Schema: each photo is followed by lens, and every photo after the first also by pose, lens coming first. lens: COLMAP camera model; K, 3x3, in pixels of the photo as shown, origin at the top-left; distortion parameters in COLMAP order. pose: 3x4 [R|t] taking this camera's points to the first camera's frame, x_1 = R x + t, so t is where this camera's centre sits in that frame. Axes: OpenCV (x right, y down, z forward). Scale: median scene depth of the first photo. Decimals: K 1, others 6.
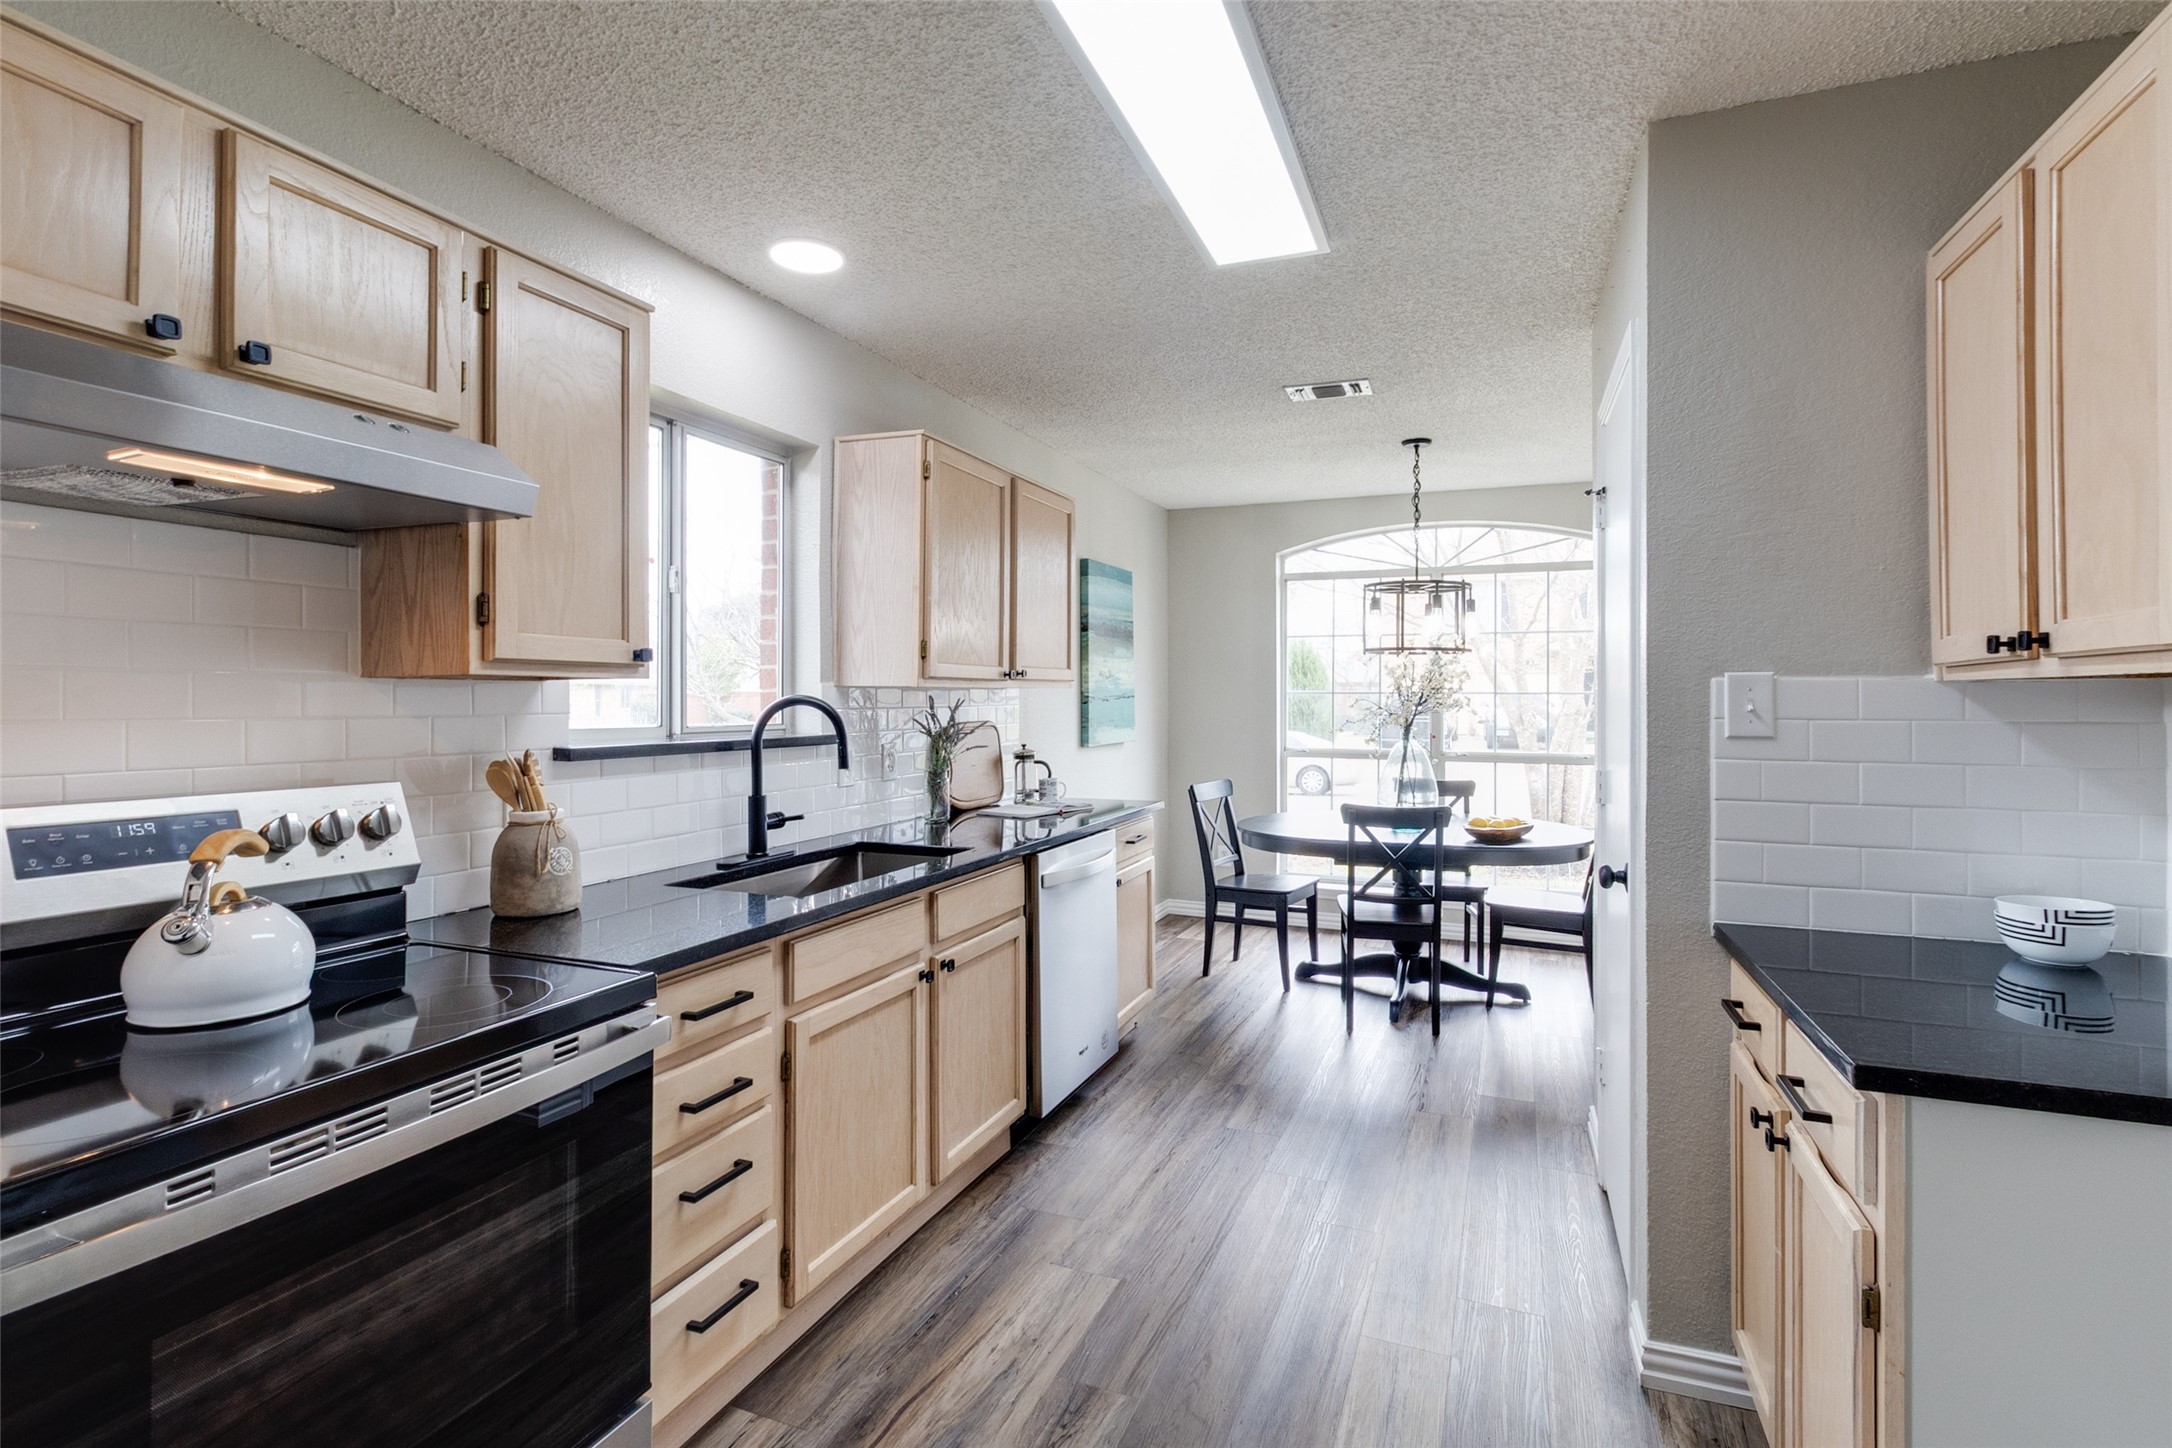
lens RADIAL K [[1002.7, 0, 1114.2], [0, 1002.7, 690.3], [0, 0, 1]] dist [0.001917, 0.000215]
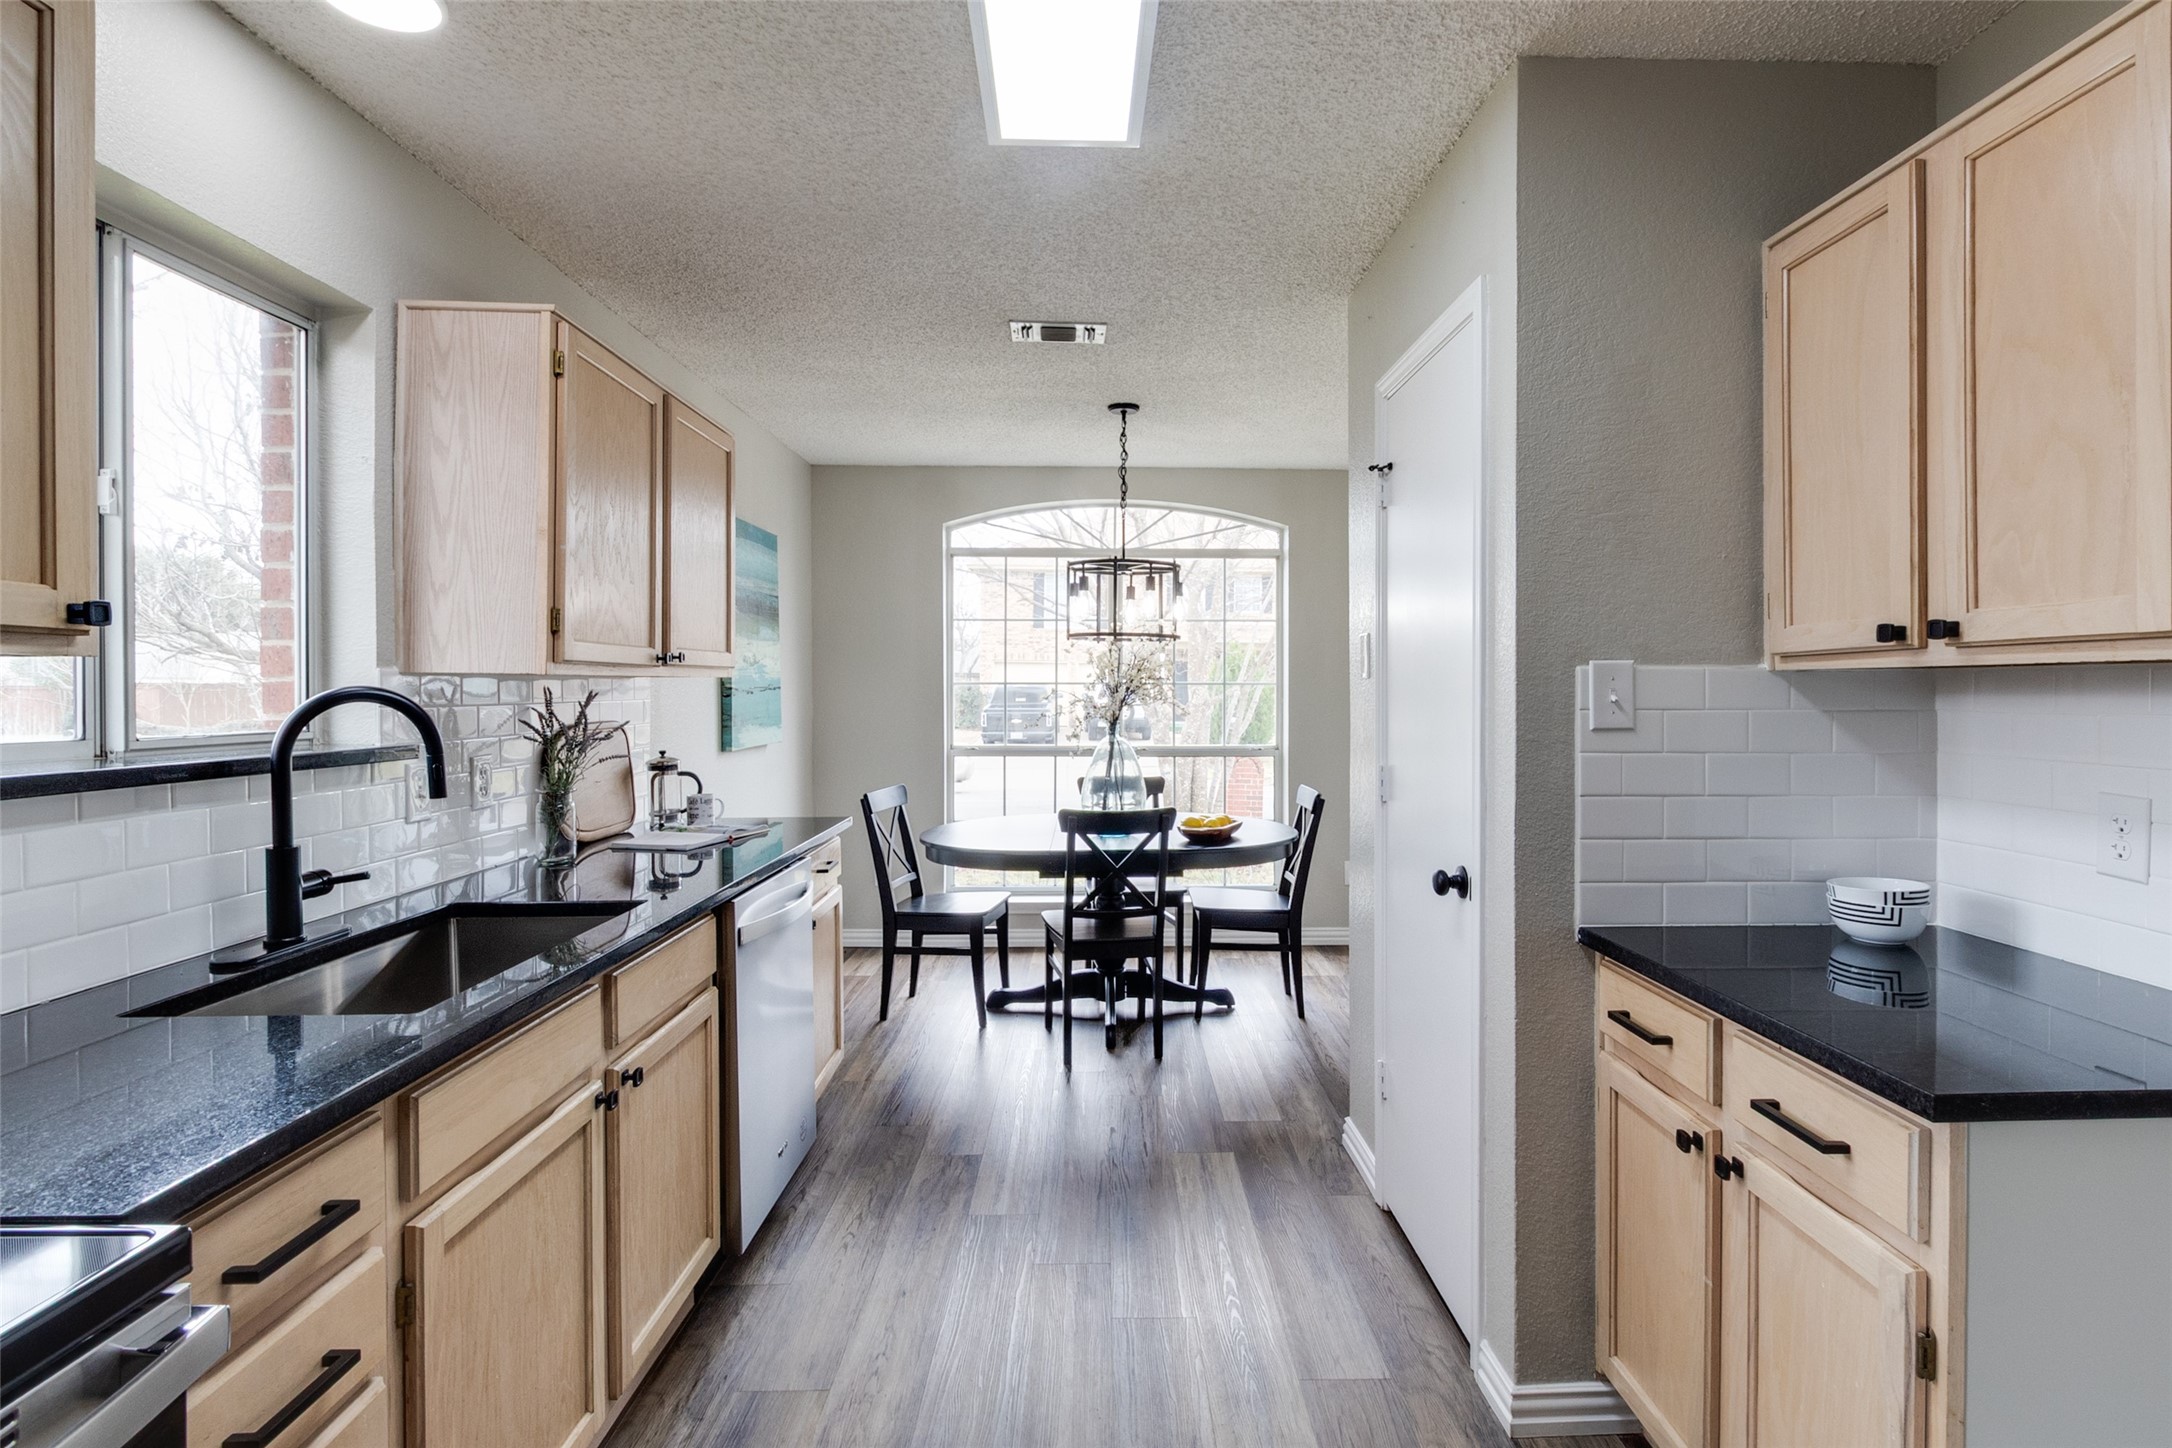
lens RADIAL K [[1066.6, 0, 1120.1], [0, 1066.6, 691.2], [0, 0, 1]] dist [-0.001138, -0.001146]
pose [[0.920026, -0.003009, 0.391846, -0.118930], [-0.000562, 0.999959, 0.008997, 0.001386], [-0.391857, -0.008498, 0.919987, 0.162027]]
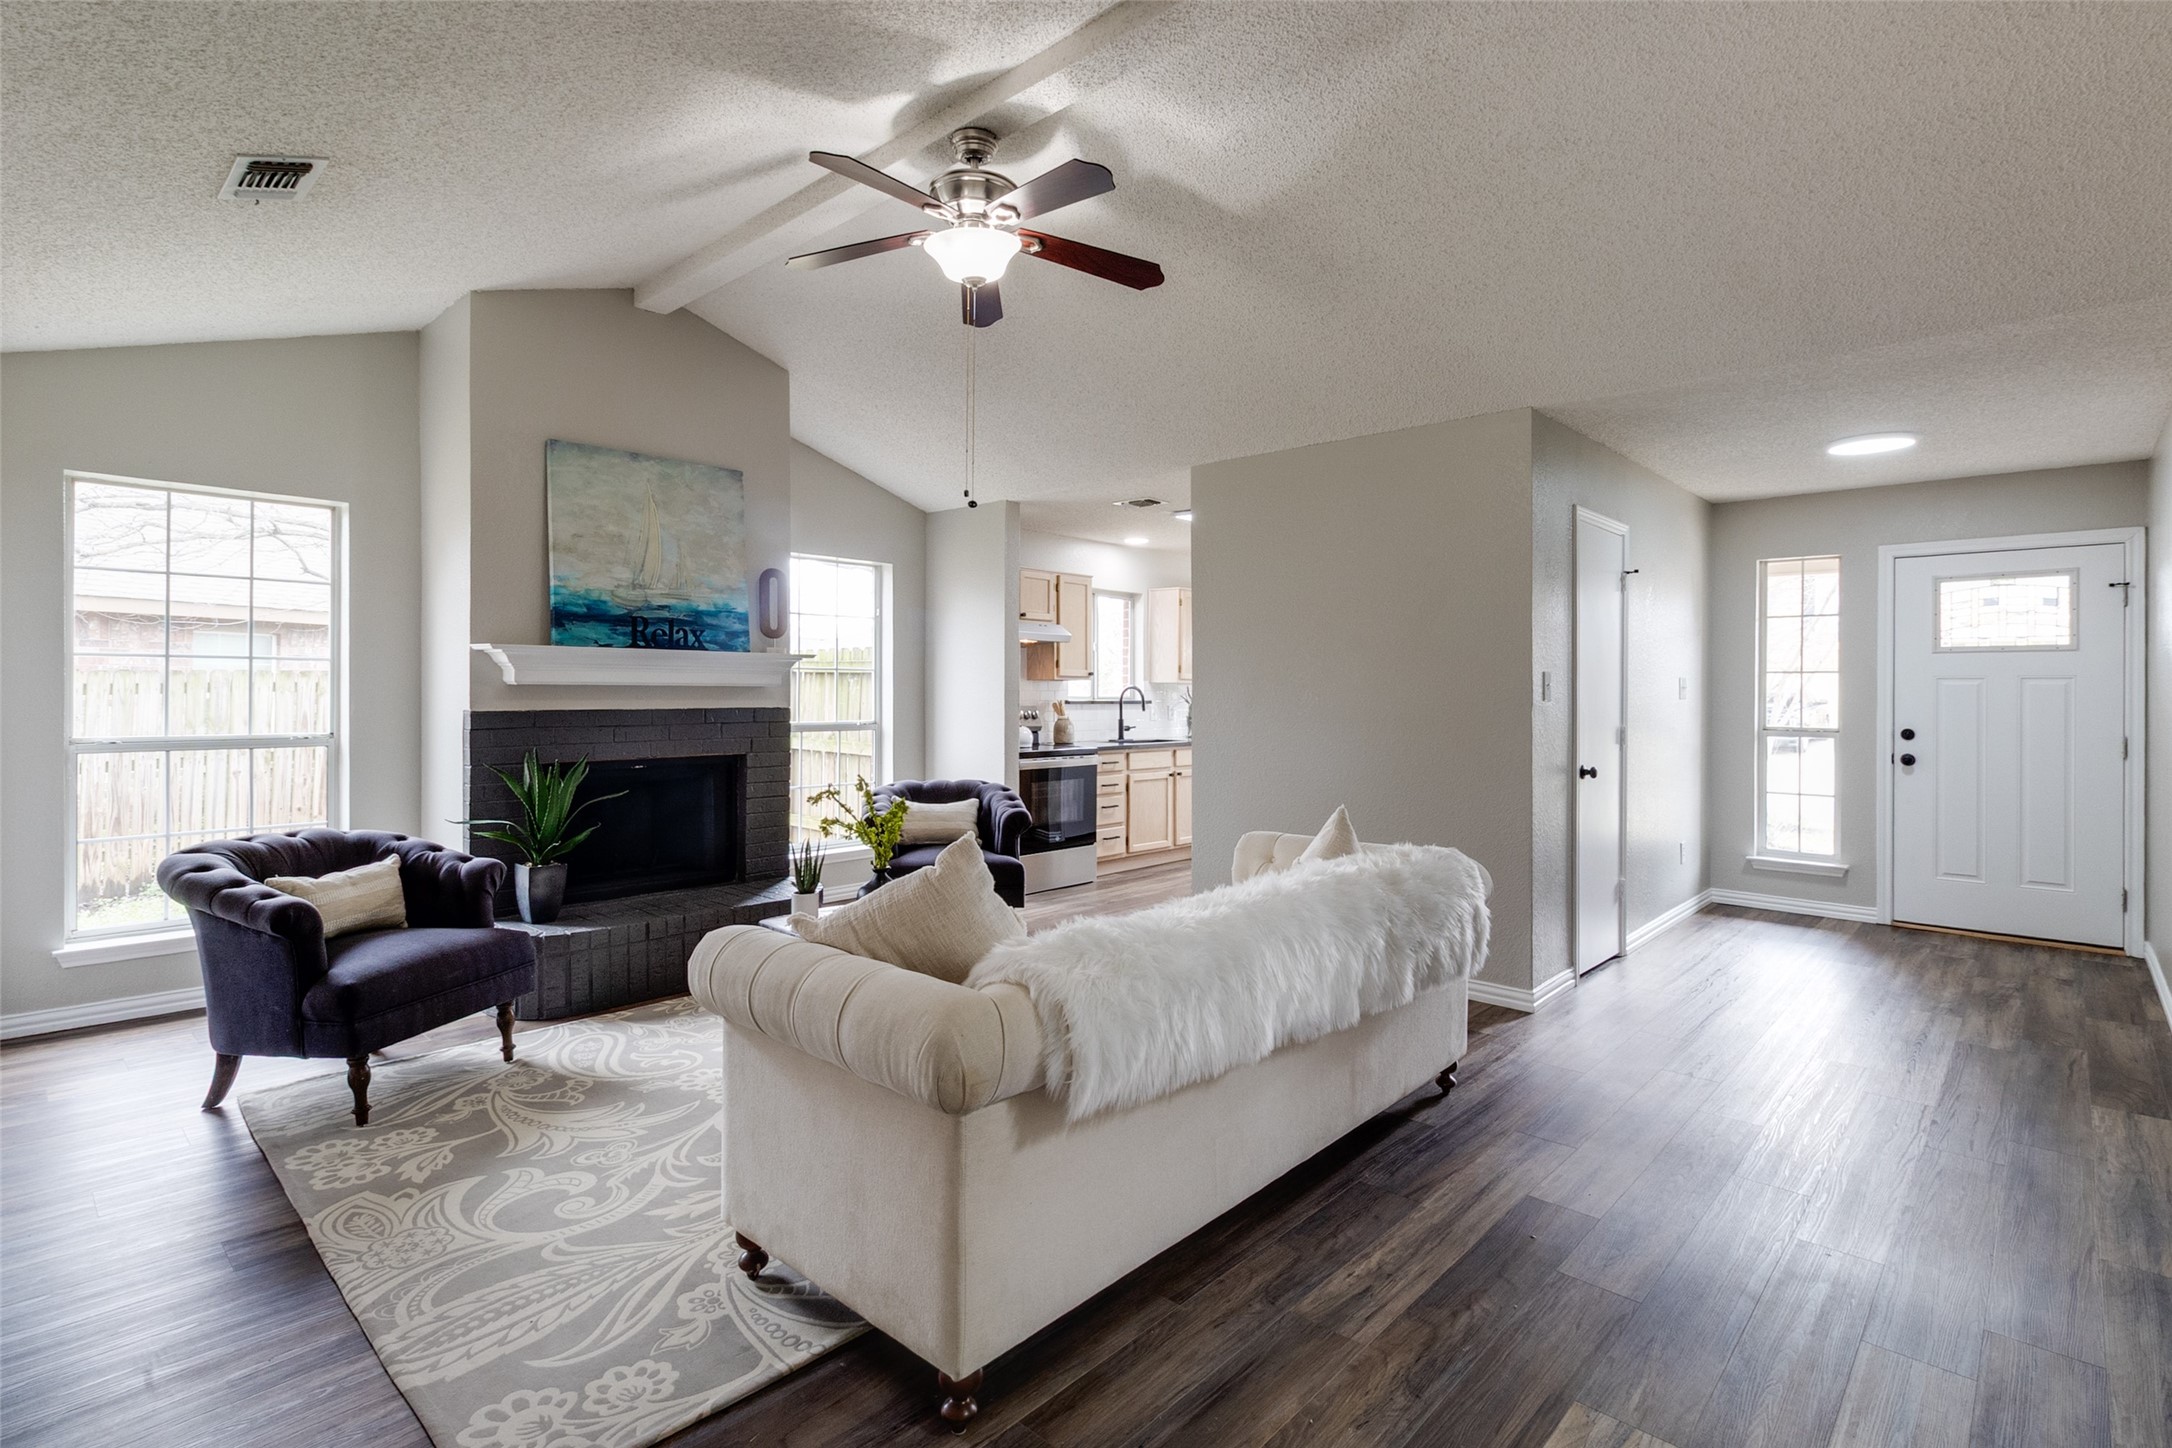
lens RADIAL K [[1043.4, 0, 1101.5], [0, 1043.4, 692.5], [0, 0, 1]] dist [0.001337, 0.000054]
pose [[0.932656, 0.001579, -0.360763, 0.622275], [0.000050, 0.999990, 0.004507, 0.009866], [0.360766, -0.004221, 0.932647, -1.679229]]
